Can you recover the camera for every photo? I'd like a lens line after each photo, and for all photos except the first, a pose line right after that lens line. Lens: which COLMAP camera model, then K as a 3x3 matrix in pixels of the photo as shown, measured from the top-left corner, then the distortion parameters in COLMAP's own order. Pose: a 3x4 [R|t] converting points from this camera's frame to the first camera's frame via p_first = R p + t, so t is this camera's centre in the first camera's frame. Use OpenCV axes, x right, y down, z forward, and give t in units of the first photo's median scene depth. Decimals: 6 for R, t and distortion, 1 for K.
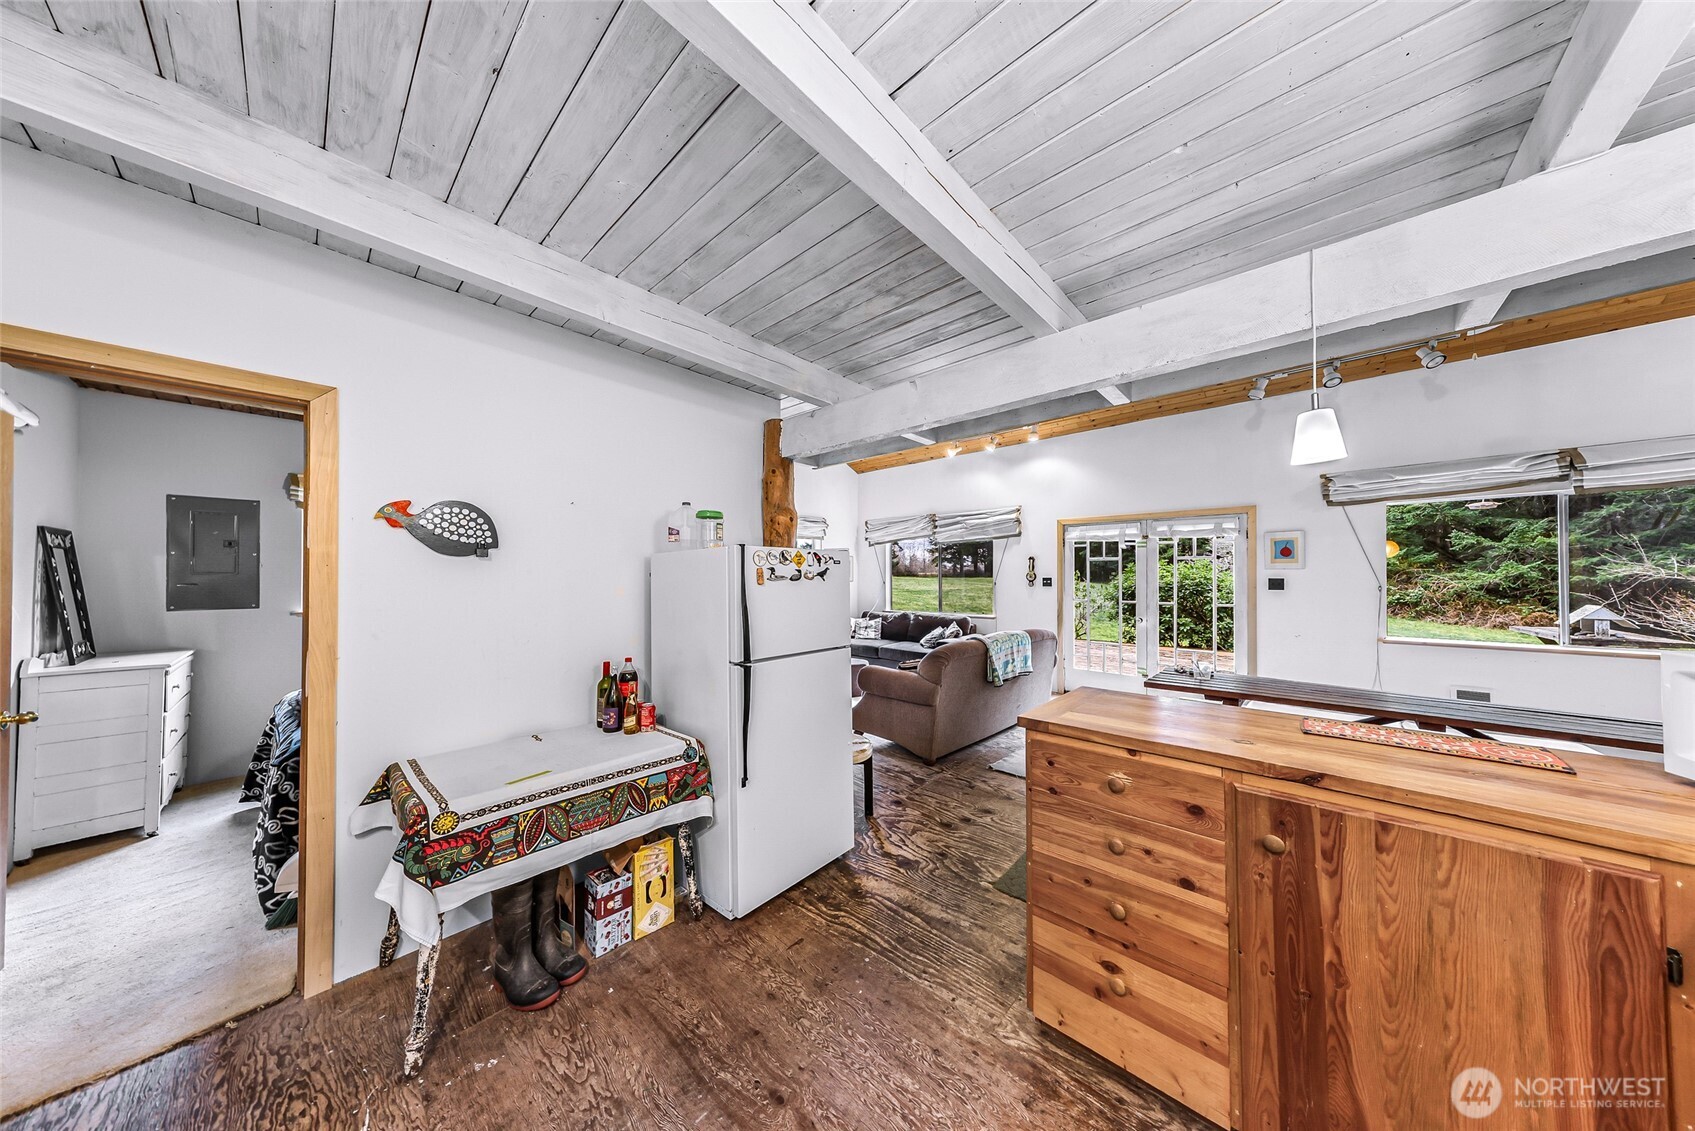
lens RADIAL K [[511.5, 0, 840.0], [0, 511.5, 573.3], [0, 0, 1]] dist [0.006374, 0.000148]
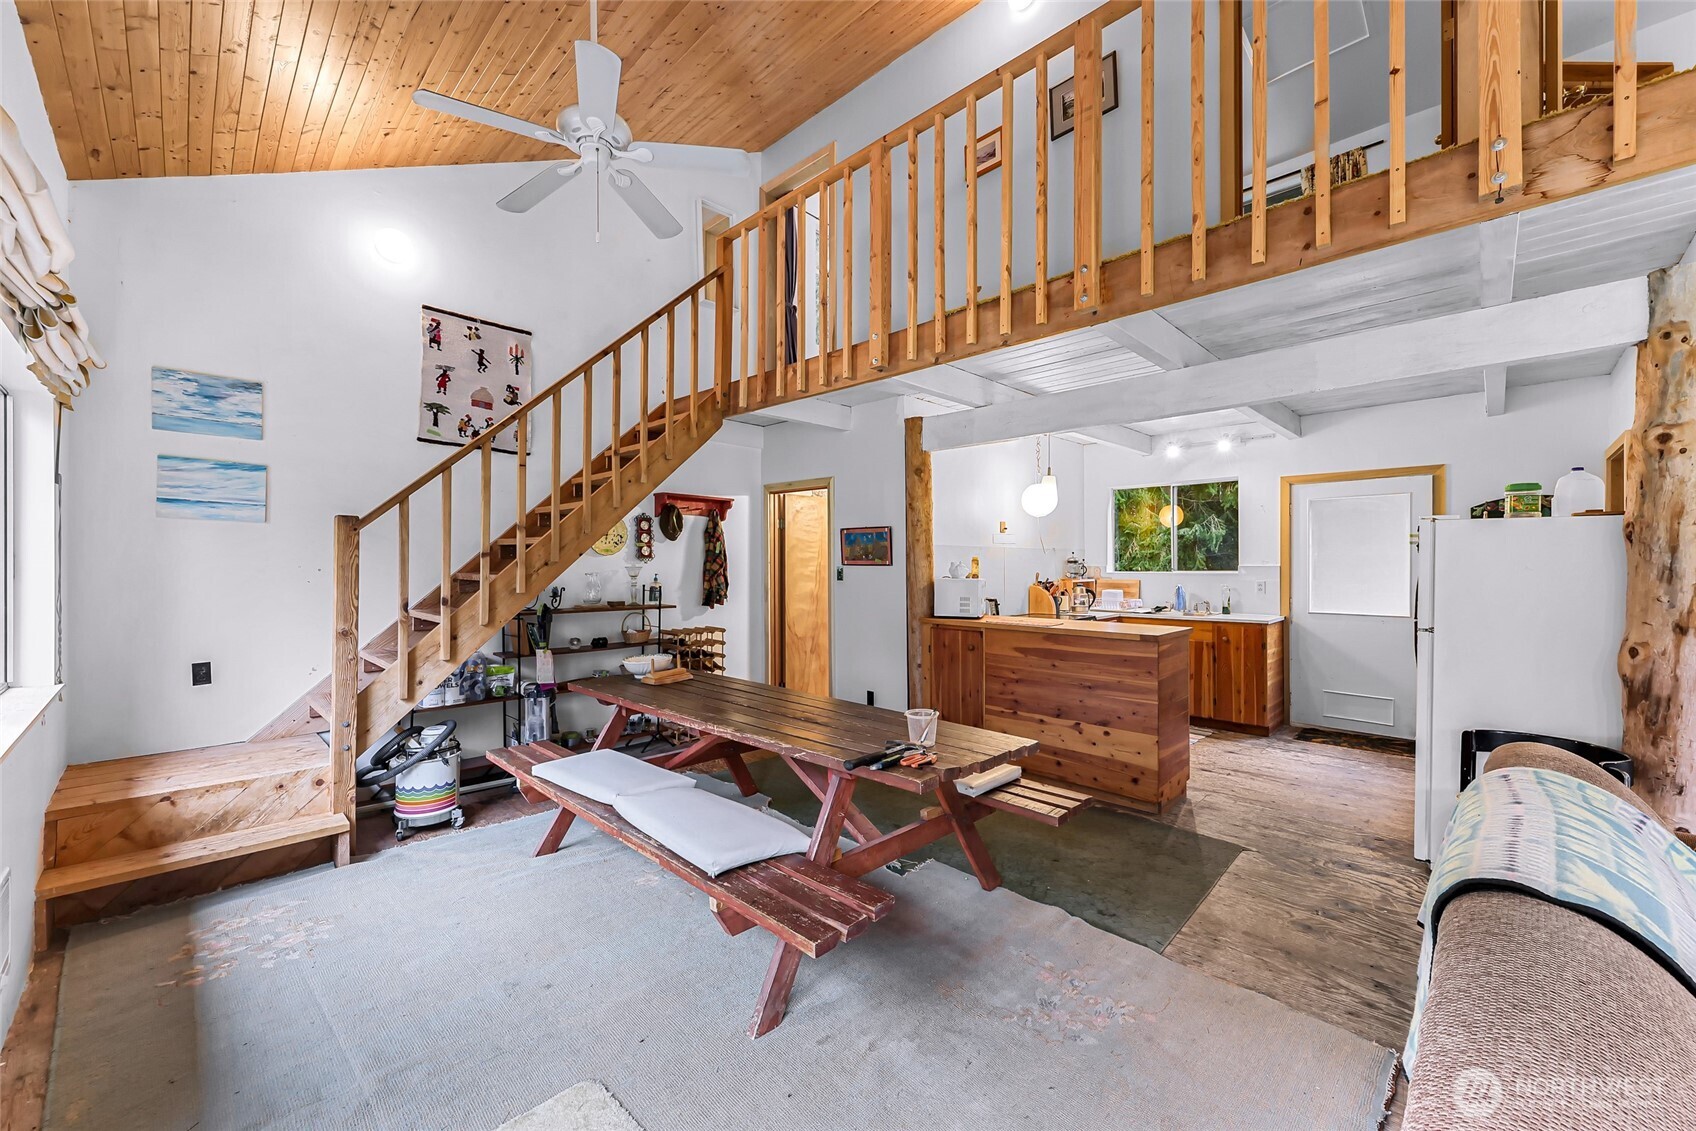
lens RADIAL K [[656.1, 0, 845.0], [0, 656.1, 562.0], [0, 0, 1]] dist [0.000093, -0.000239]
pose [[-0.999748, 0.004202, 0.022051, 1.167096], [0.003902, 0.999899, -0.013649, 0.046561], [-0.022107, -0.013559, -0.999664, 2.562739]]
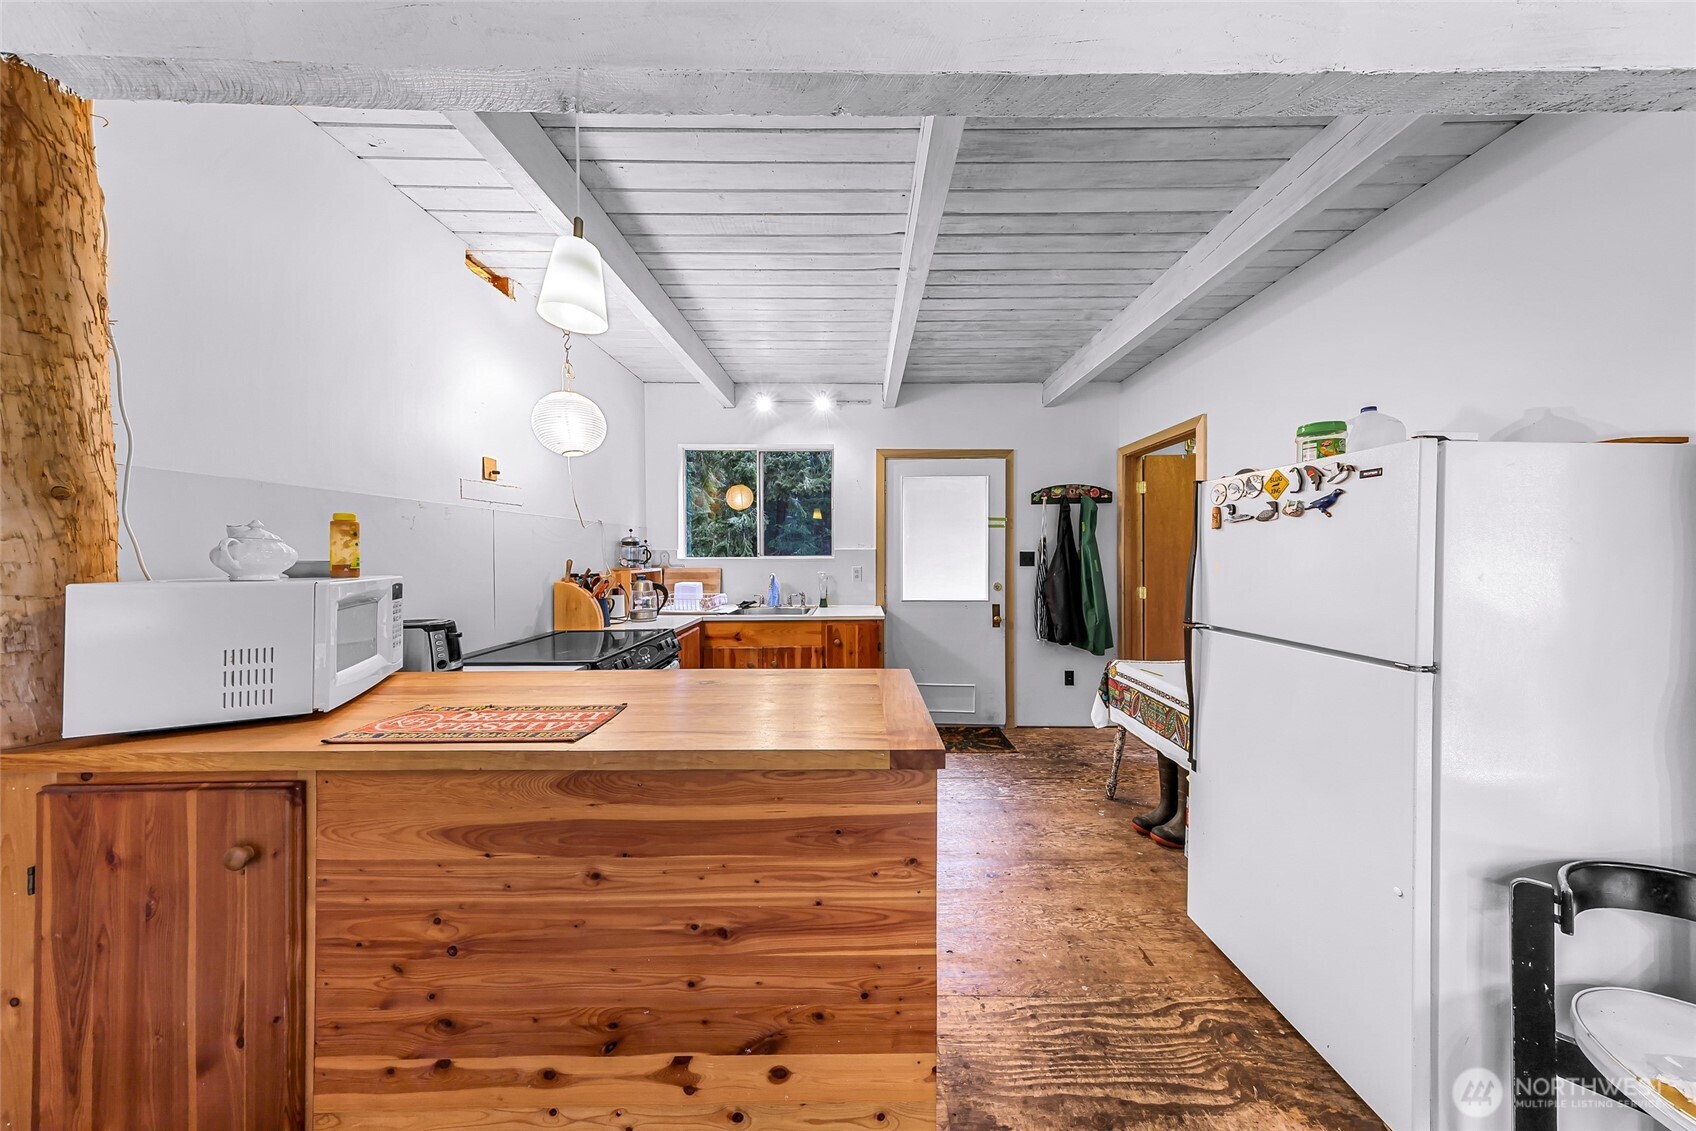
lens RADIAL K [[511.8, 0, 866.2], [0, 511.8, 558.1], [0, 0, 1]] dist [0.006374, 0.000148]
pose [[-0.723147, 0.008866, -0.690637, 0.762352], [0.009493, 0.999951, 0.002898, 0.056767], [0.690629, -0.004461, -0.723196, 1.199551]]
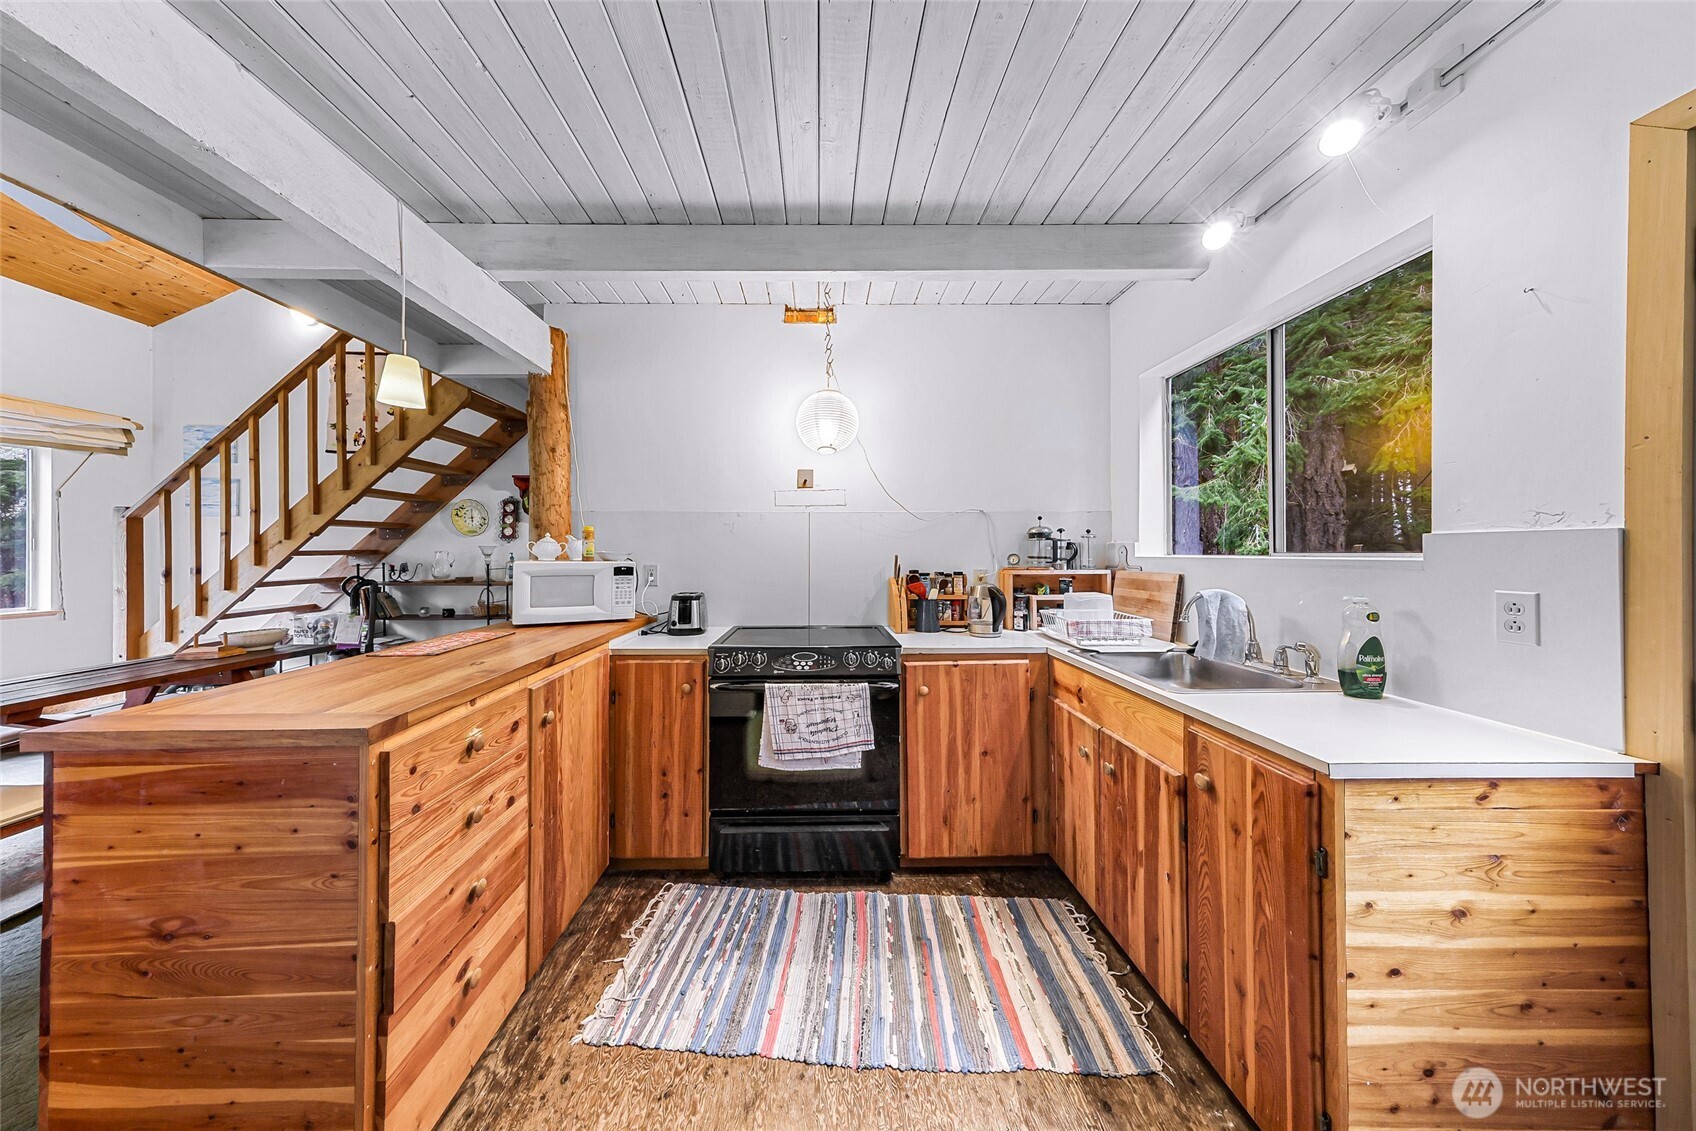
lens RADIAL K [[511.8, 0, 812.7], [0, 511.8, 550.3], [0, 0, 1]] dist [0.006374, 0.000148]
pose [[-0.695710, 0.004263, 0.718310, -0.306063], [-0.007575, 0.999883, -0.013271, 0.062602], [-0.718283, -0.014674, -0.695597, 0.778952]]
